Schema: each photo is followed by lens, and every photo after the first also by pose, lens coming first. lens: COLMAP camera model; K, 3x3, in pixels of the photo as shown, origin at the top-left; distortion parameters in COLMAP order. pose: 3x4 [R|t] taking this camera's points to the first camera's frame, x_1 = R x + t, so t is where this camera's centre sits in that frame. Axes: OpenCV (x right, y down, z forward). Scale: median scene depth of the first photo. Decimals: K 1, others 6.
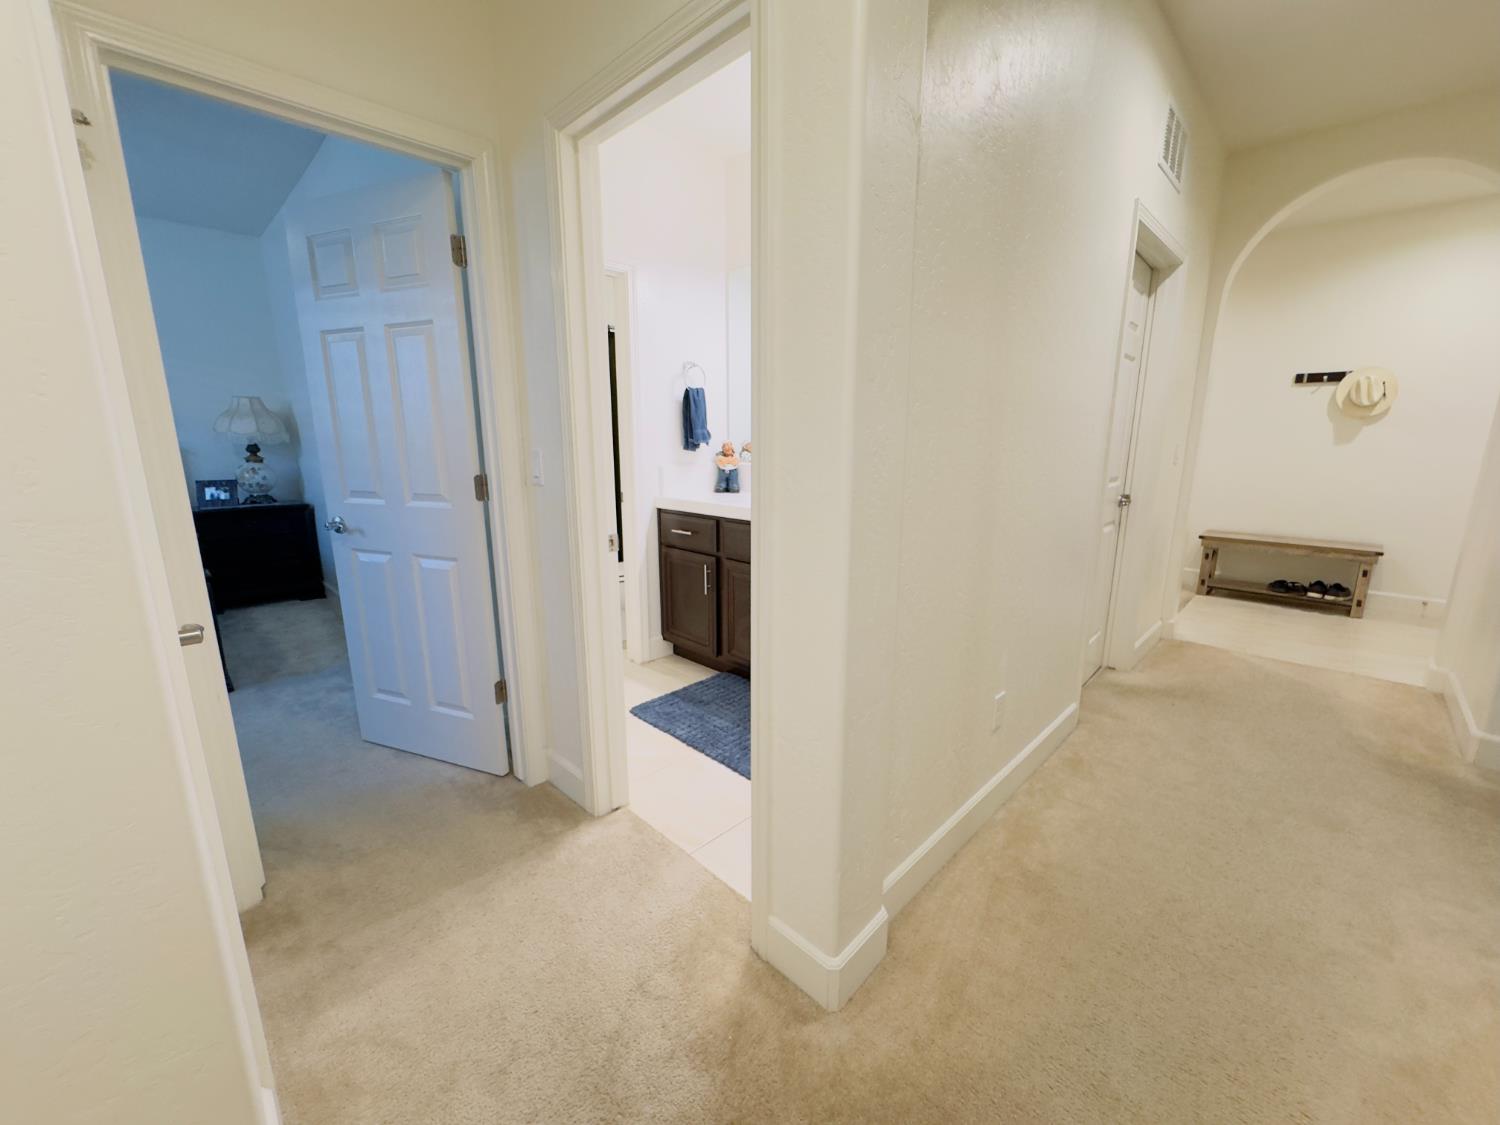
lens RADIAL K [[598.0, 0, 749.0], [0, 598.0, 560.2], [0, 0, 1]] dist [-0.002805, 0.000212]
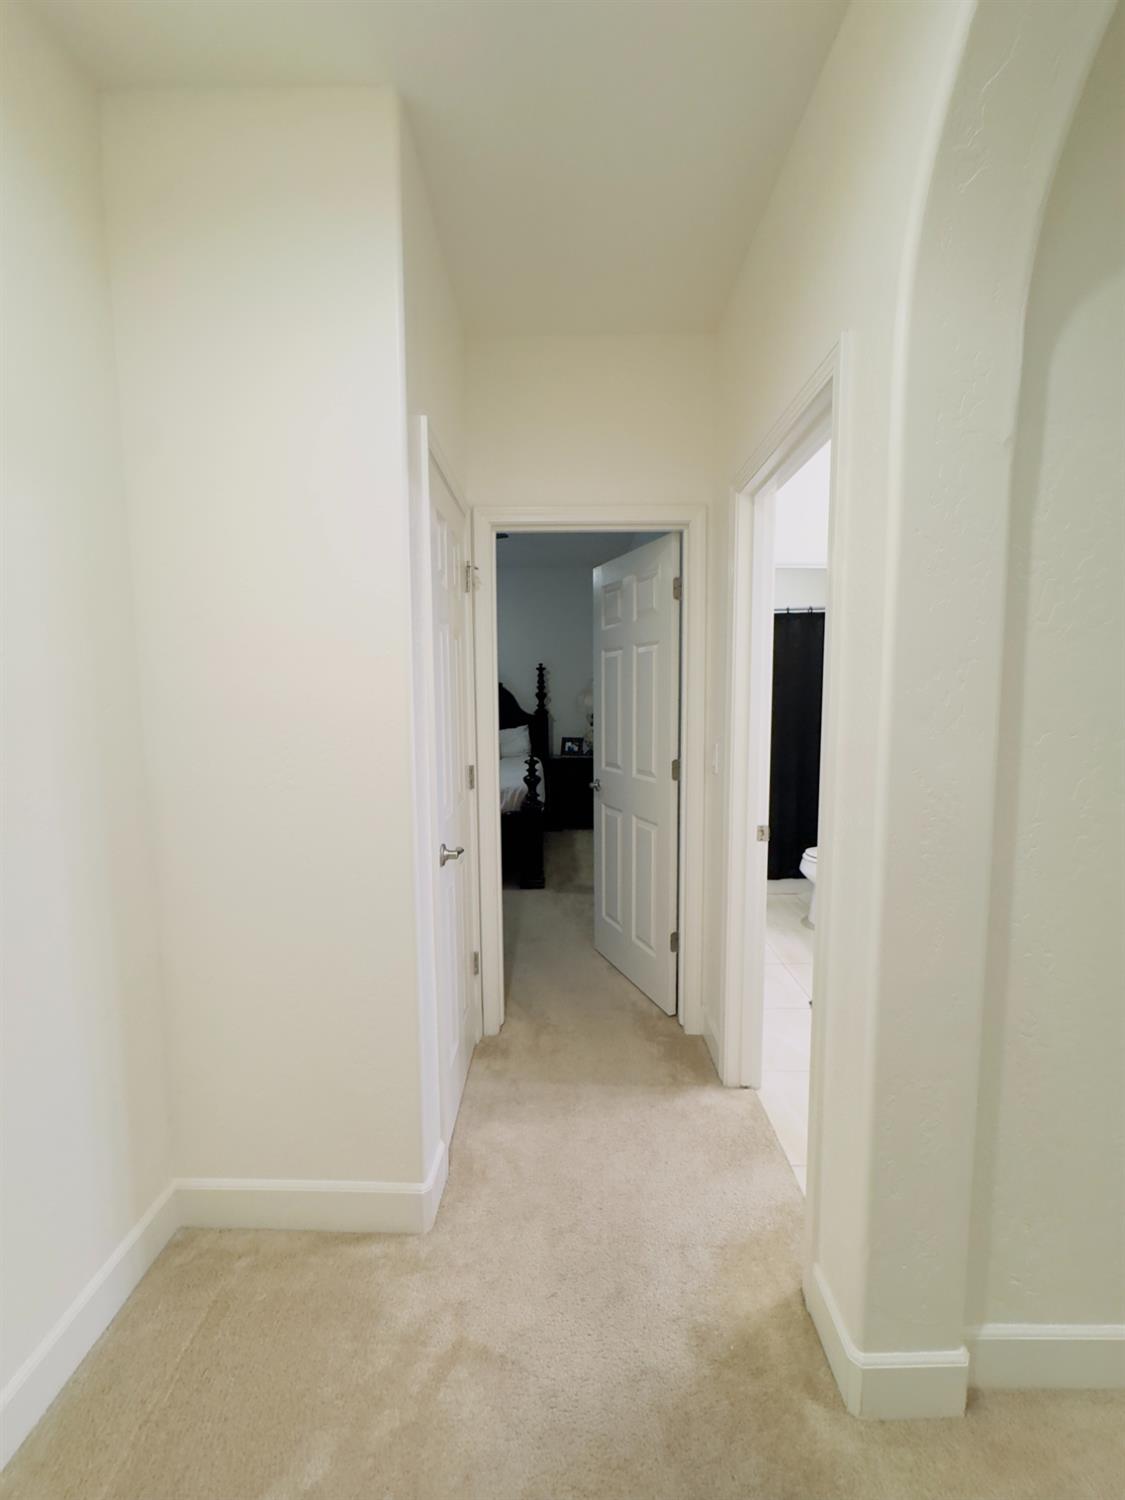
lens RADIAL K [[598.0, 0, 566.5], [0, 598.0, 748.7], [0, 0, 1]] dist [-0.002805, 0.000212]
pose [[0.699552, 0.062492, -0.711844, 0.242592], [-0.140717, 0.988710, -0.051489, -0.063446], [0.700589, 0.136187, 0.700448, -0.023565]]
